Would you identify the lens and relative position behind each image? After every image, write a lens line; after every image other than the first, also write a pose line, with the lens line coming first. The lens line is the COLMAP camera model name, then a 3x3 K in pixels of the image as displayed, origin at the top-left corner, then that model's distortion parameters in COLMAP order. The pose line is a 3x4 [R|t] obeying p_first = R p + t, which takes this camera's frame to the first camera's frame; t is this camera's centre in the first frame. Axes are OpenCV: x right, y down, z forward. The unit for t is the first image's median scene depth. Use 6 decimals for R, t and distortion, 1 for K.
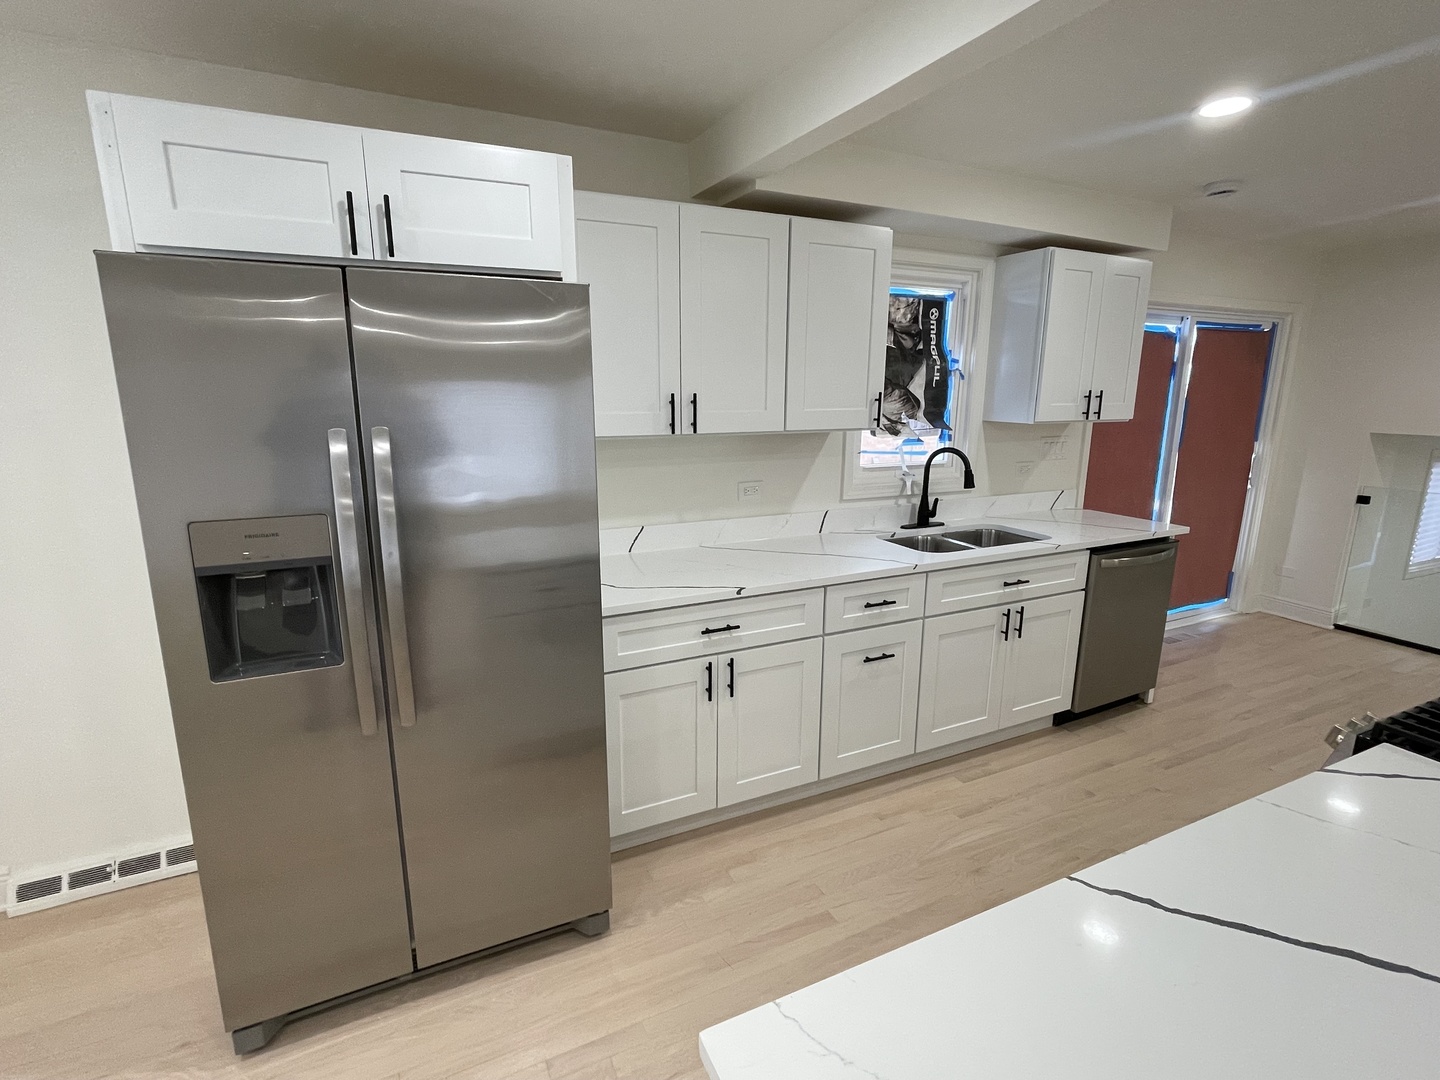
lens RADIAL K [[687.2, 0, 719.1], [0, 687.2, 539.2], [0, 0, 1]] dist [-0.008687, 0.003281]
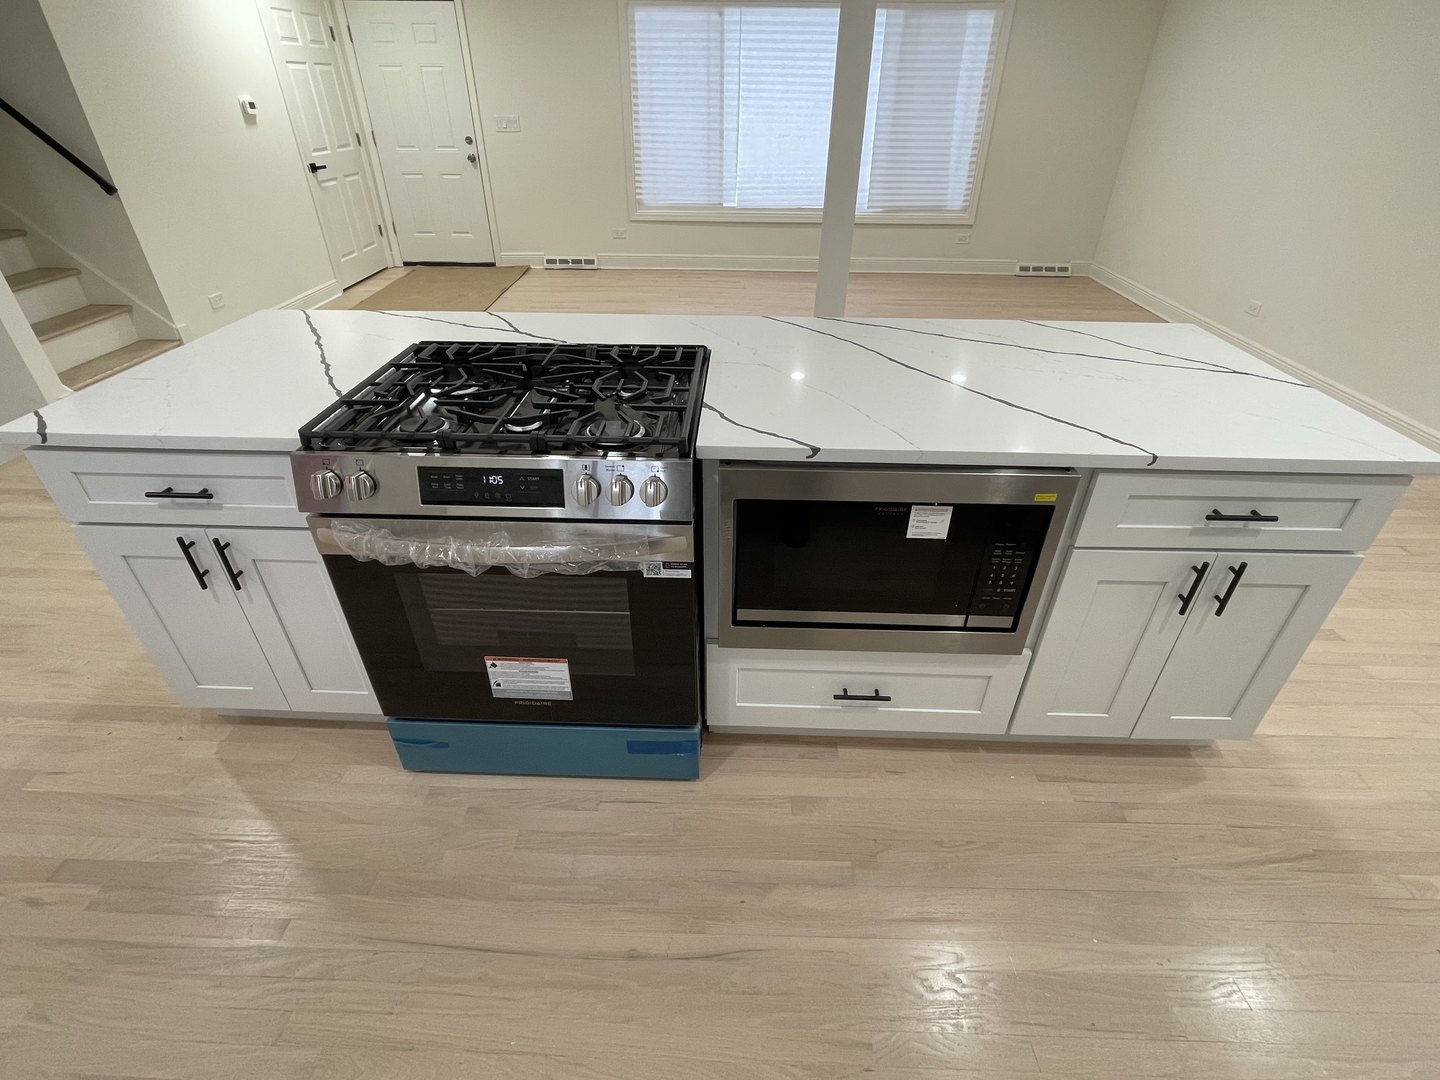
lens RADIAL K [[687.2, 0, 719.1], [0, 687.2, 533.9], [0, 0, 1]] dist [-0.008687, 0.003281]
pose [[-0.888491, -0.257825, 0.379618, 0.223409], [0.091238, 0.711480, 0.696758, -0.136535], [-0.449732, 0.653699, -0.608620, 0.725140]]
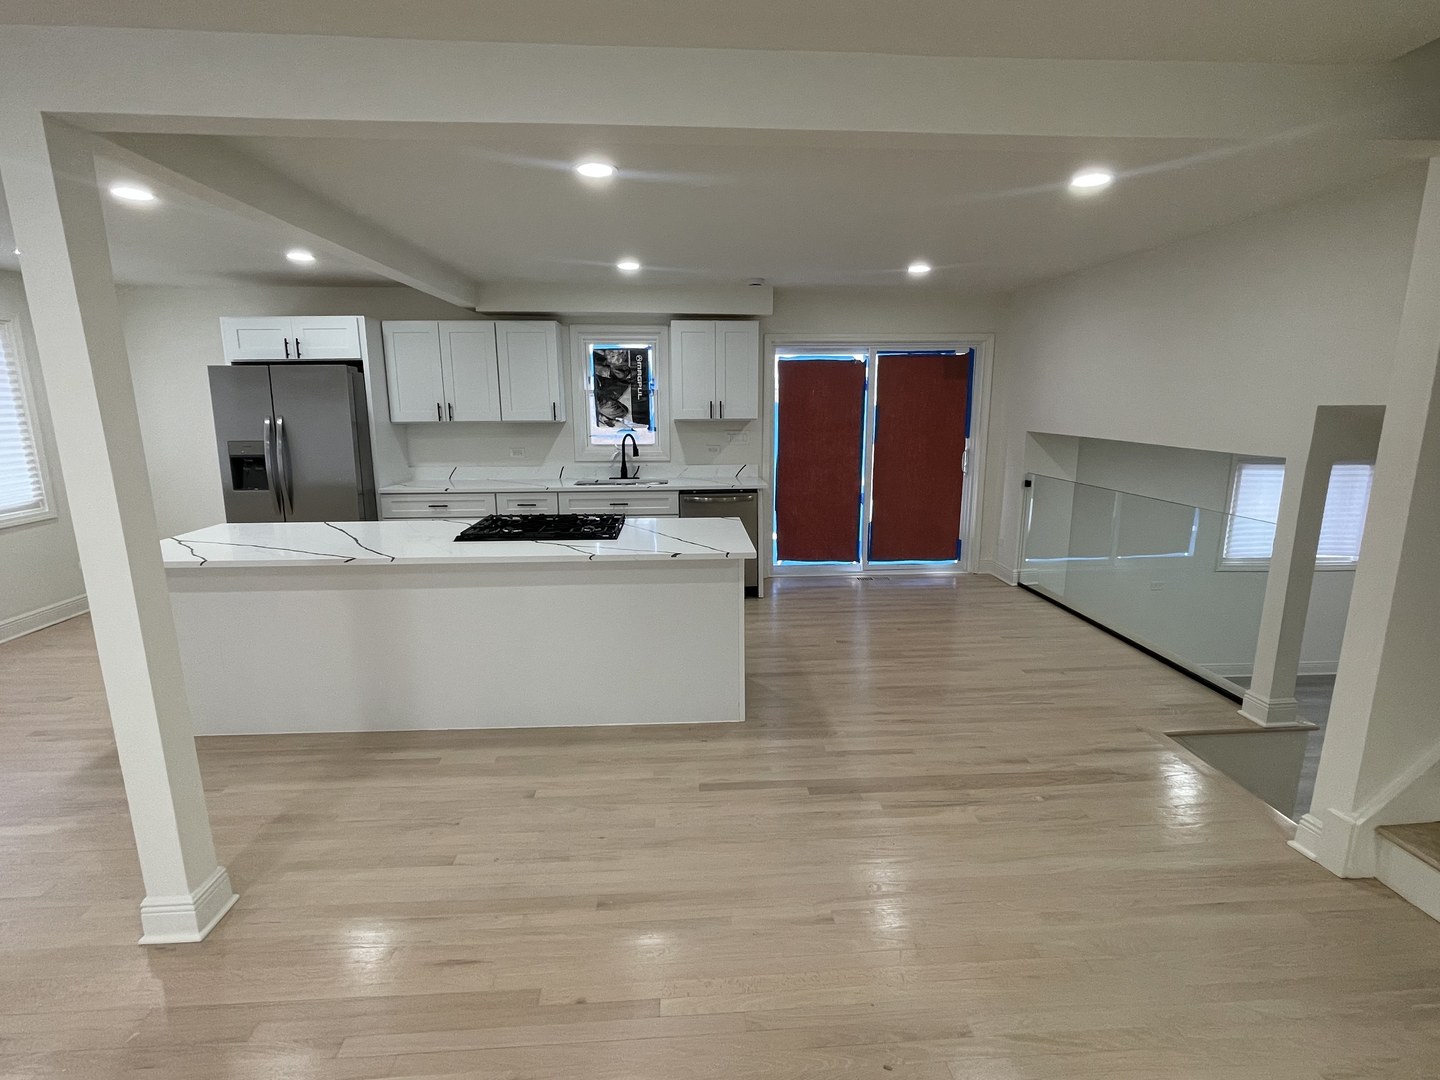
lens RADIAL K [[687.2, 0, 722.2], [0, 687.2, 536.0], [0, 0, 1]] dist [-0.008687, 0.003281]
pose [[0.930135, 0.064684, -0.361475, 1.271827], [-0.073335, 0.997255, -0.010250, 0.137129], [0.359820, 0.036043, 0.932325, -0.584464]]
